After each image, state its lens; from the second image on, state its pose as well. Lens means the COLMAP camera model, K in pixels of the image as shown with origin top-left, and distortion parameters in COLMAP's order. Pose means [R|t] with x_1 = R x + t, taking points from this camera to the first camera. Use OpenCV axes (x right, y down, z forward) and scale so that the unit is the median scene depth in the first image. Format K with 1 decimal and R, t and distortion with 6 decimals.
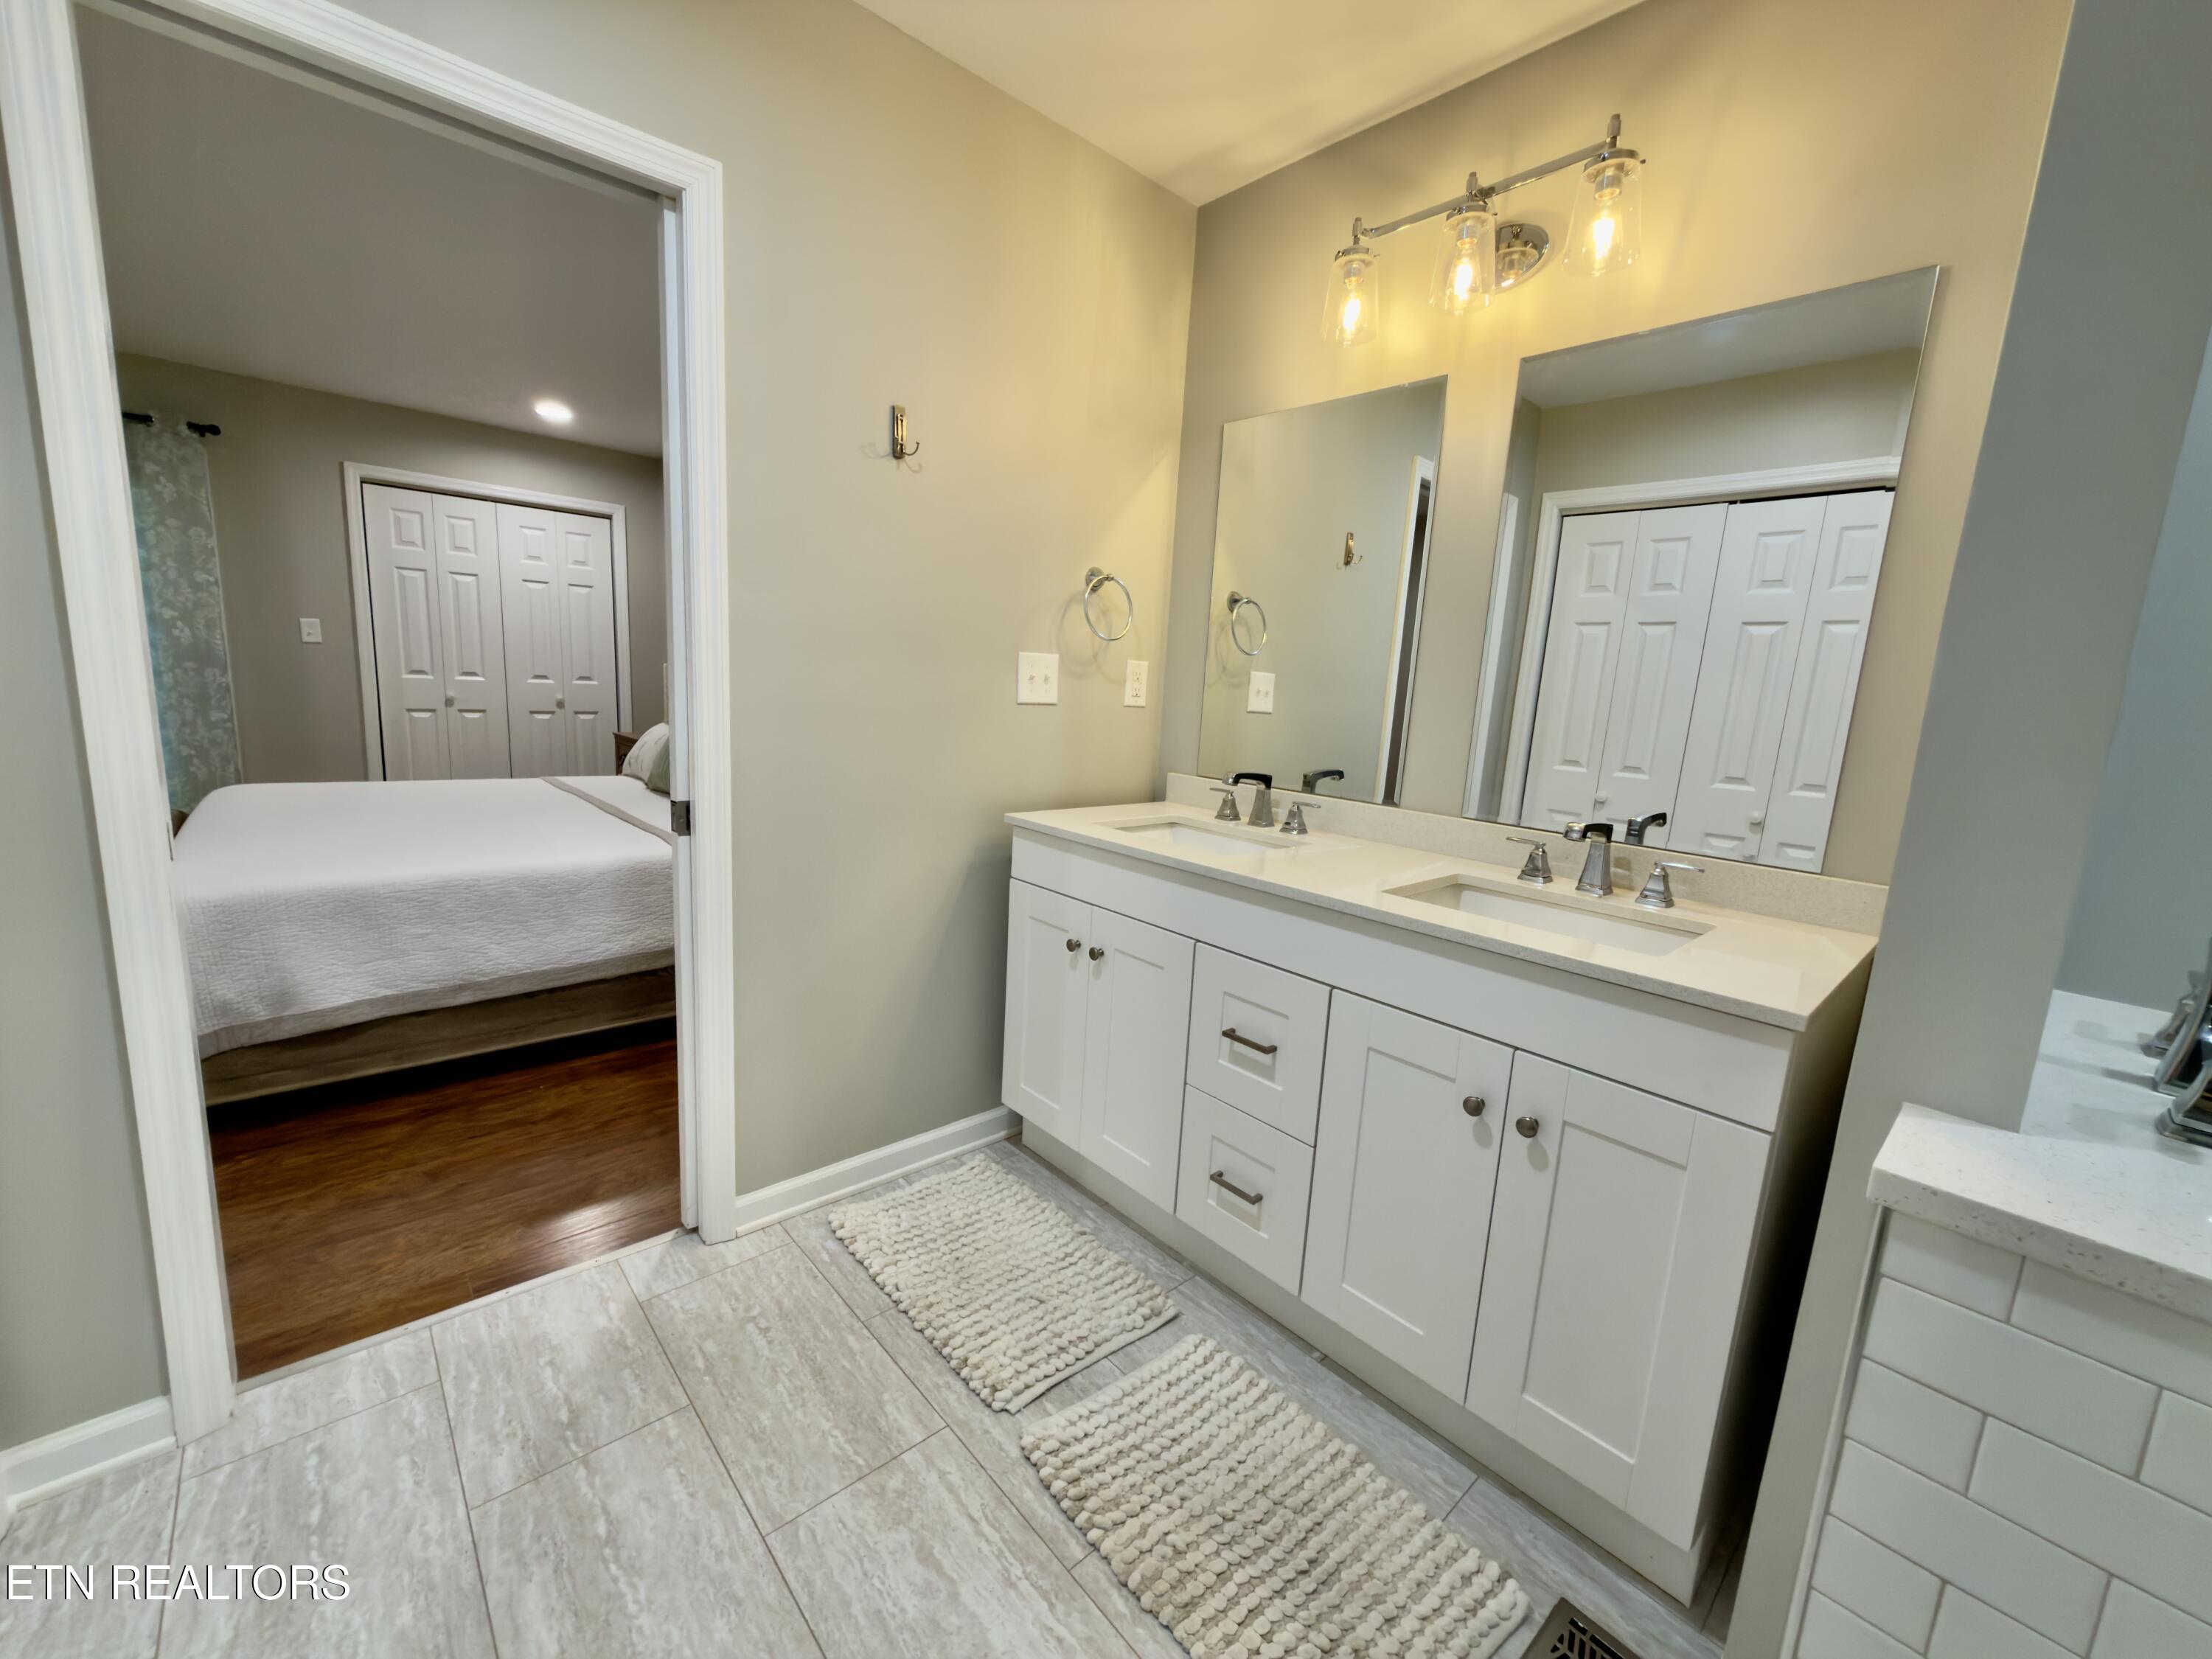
lens RADIAL K [[881.3, 0, 1101.7], [0, 881.3, 826.6], [0, 0, 1]] dist [0.002386, 0.000114]
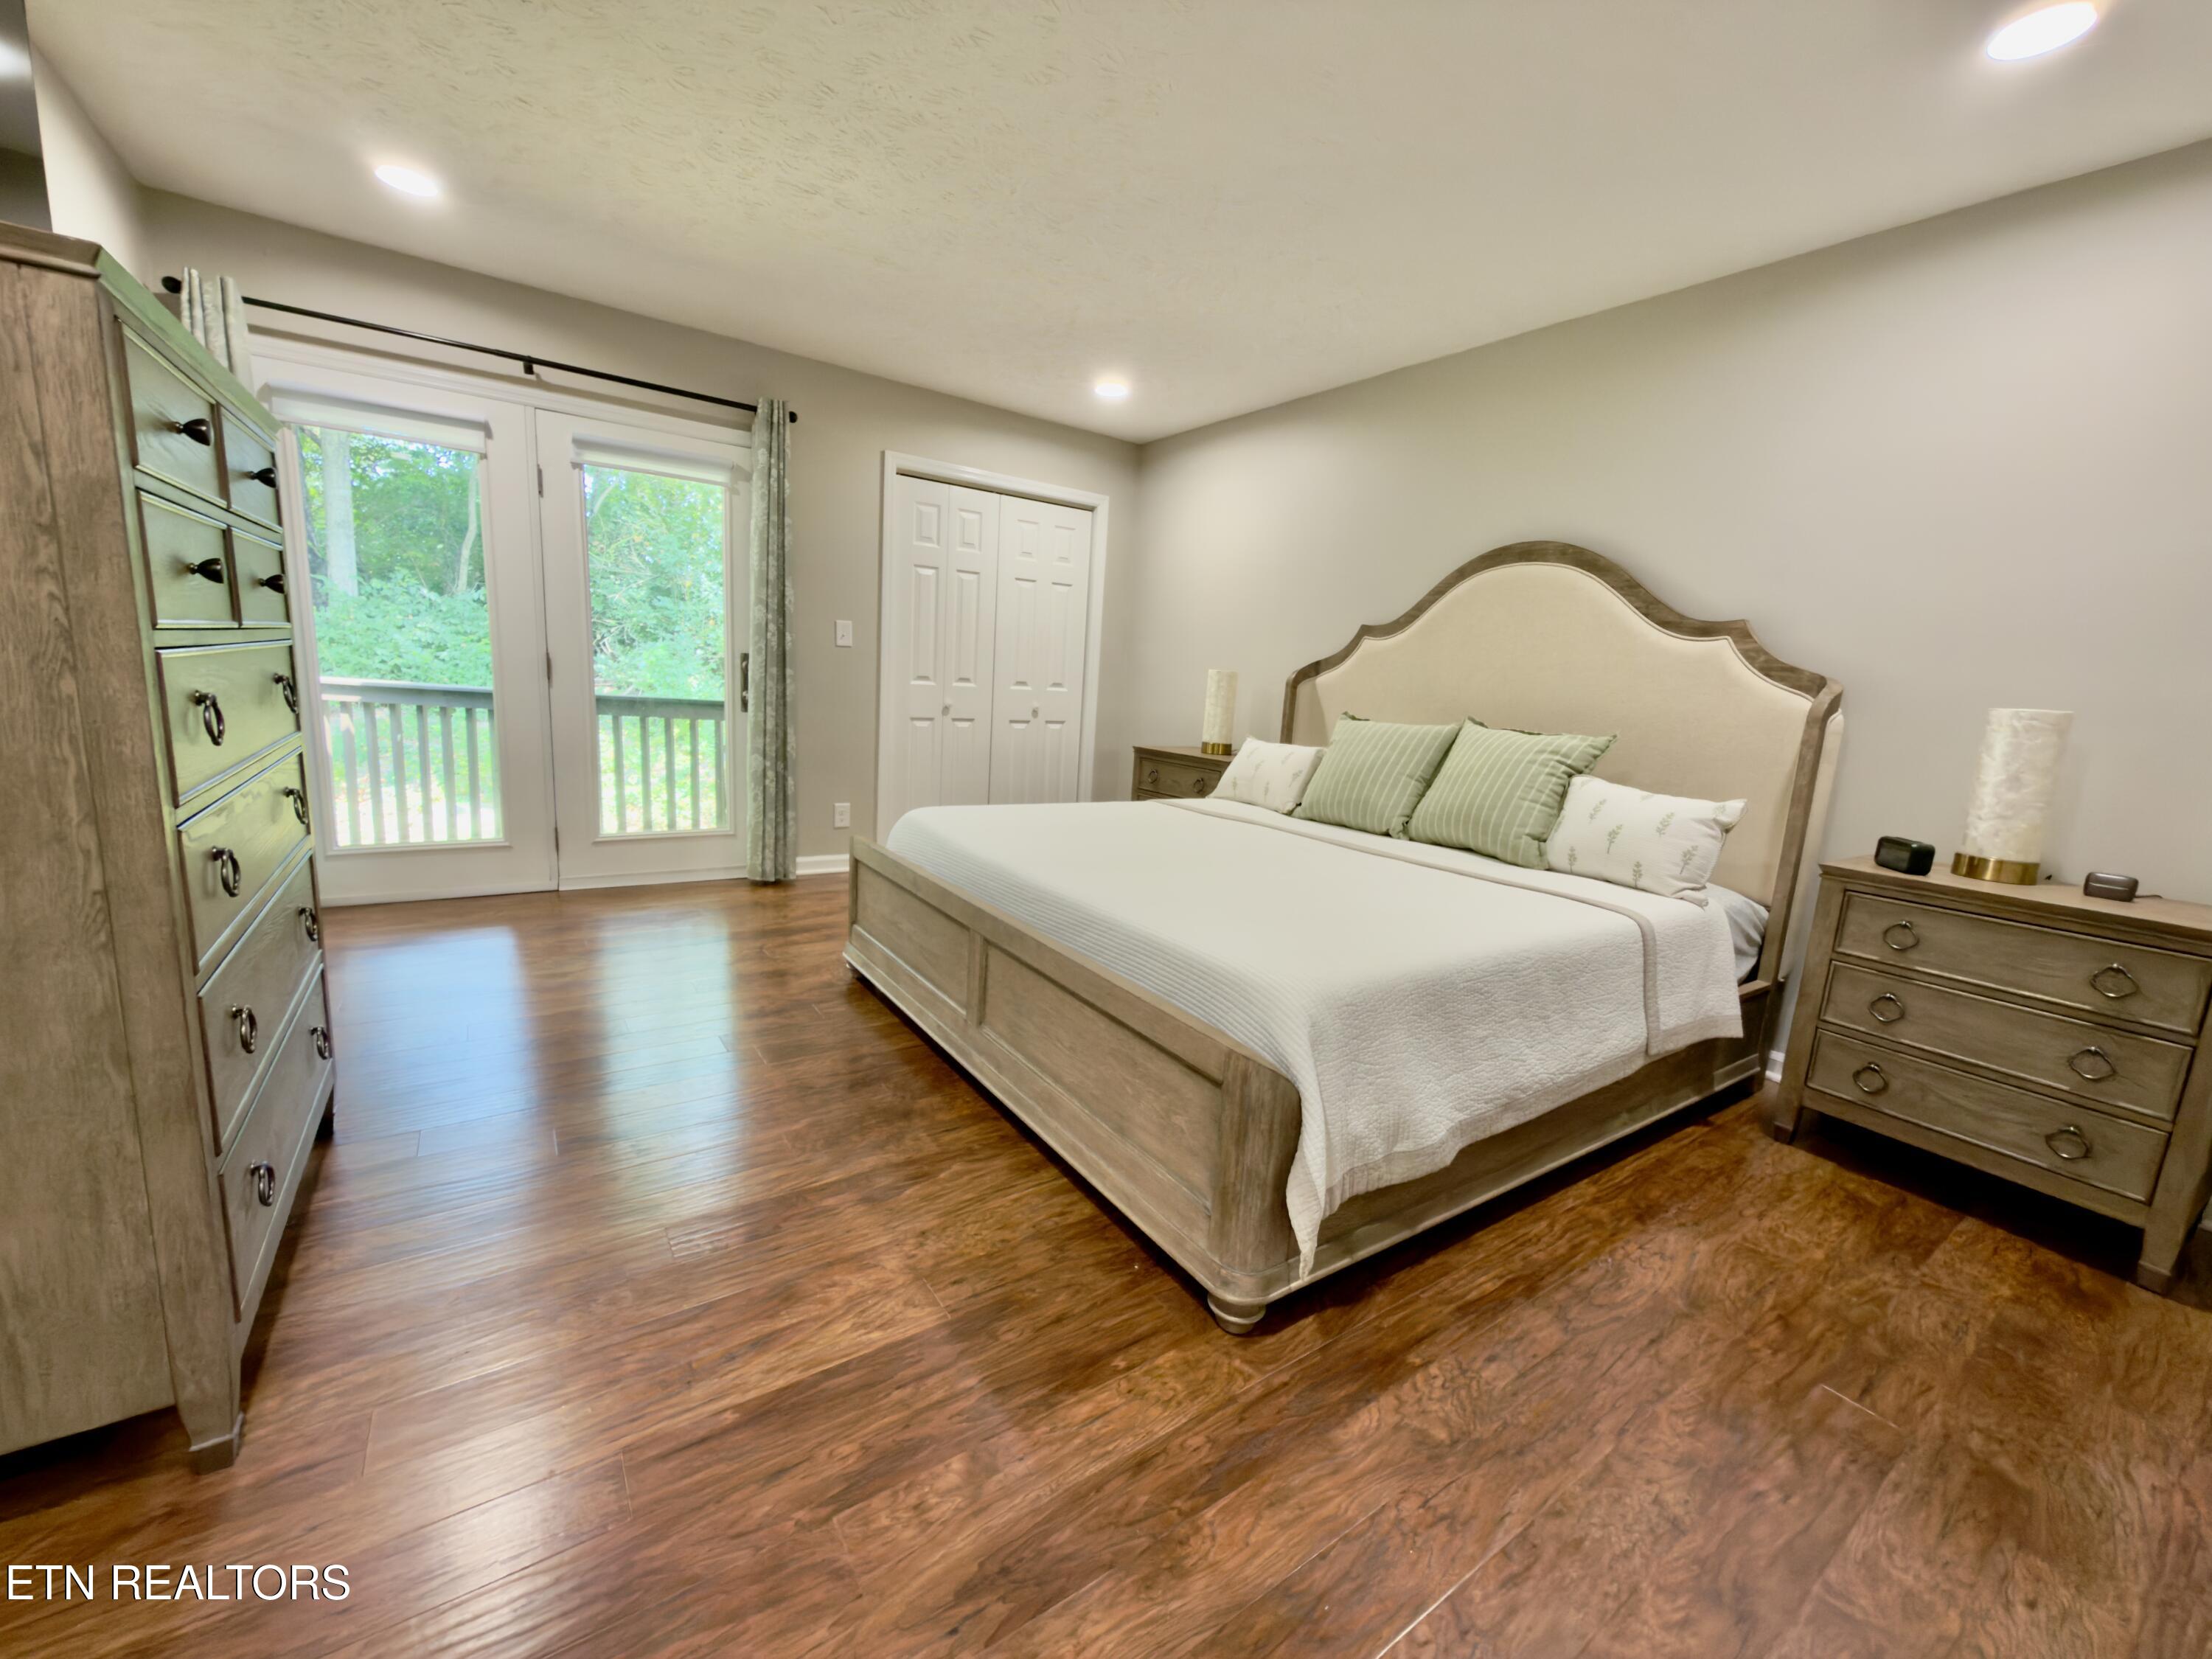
lens RADIAL K [[881.3, 0, 1101.7], [0, 881.3, 826.6], [0, 0, 1]] dist [0.002386, 0.000114]
pose [[0.992119, 0.024880, -0.122804, -0.668834], [-0.025360, 0.999676, -0.002343, -0.030264], [0.122706, 0.005439, 0.992428, 0.148392]]
